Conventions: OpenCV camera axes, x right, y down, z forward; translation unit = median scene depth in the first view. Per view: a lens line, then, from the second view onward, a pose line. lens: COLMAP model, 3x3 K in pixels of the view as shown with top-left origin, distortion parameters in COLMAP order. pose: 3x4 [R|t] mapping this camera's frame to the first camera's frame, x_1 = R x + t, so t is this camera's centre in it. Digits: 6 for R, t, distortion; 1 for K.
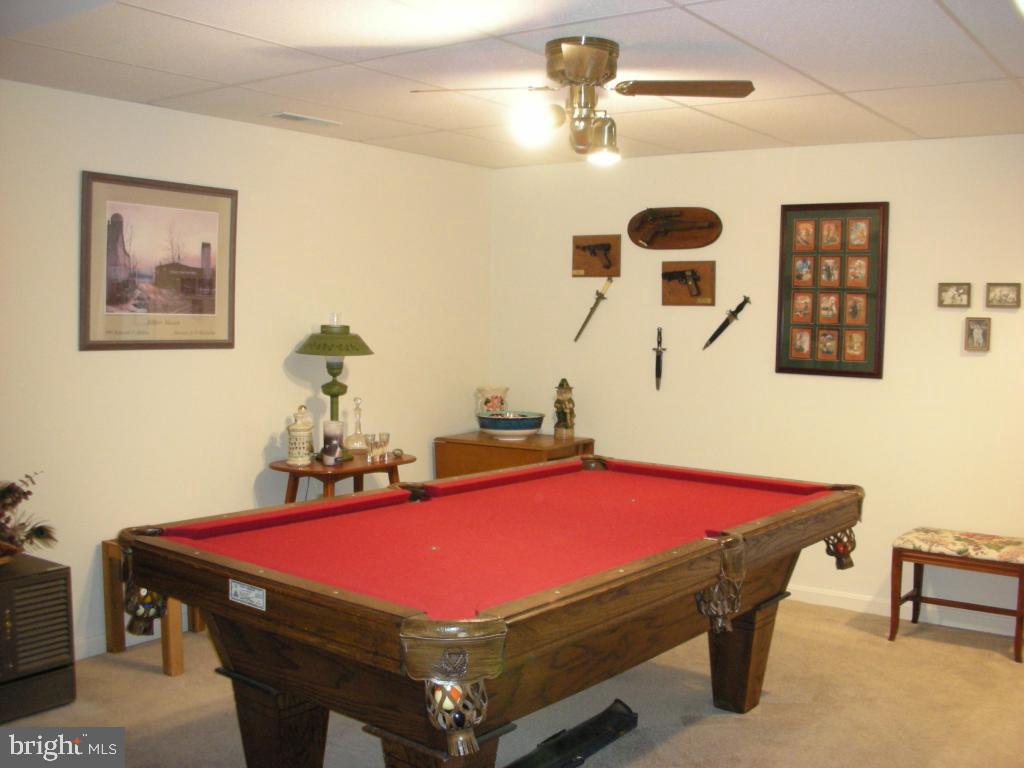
lens RADIAL K [[1055.3, 0, 513.2], [0, 1055.3, 387.8], [0, 0, 1]] dist [-0.158095, 0.000000]
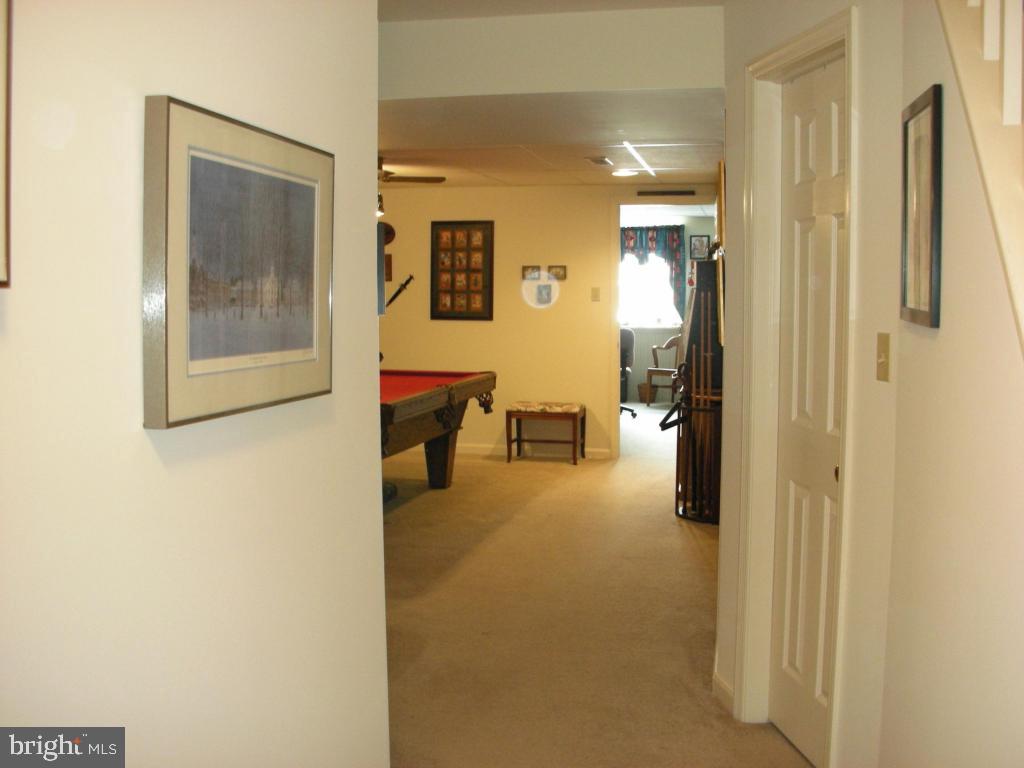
lens RADIAL K [[1055.3, 0, 512.3], [0, 1055.3, 381.3], [0, 0, 1]] dist [-0.158095, 0.000000]
pose [[0.917852, -0.058150, 0.392639, -0.329275], [0.045834, 0.998121, 0.040678, 0.023751], [-0.394267, -0.019340, 0.918792, -0.677644]]
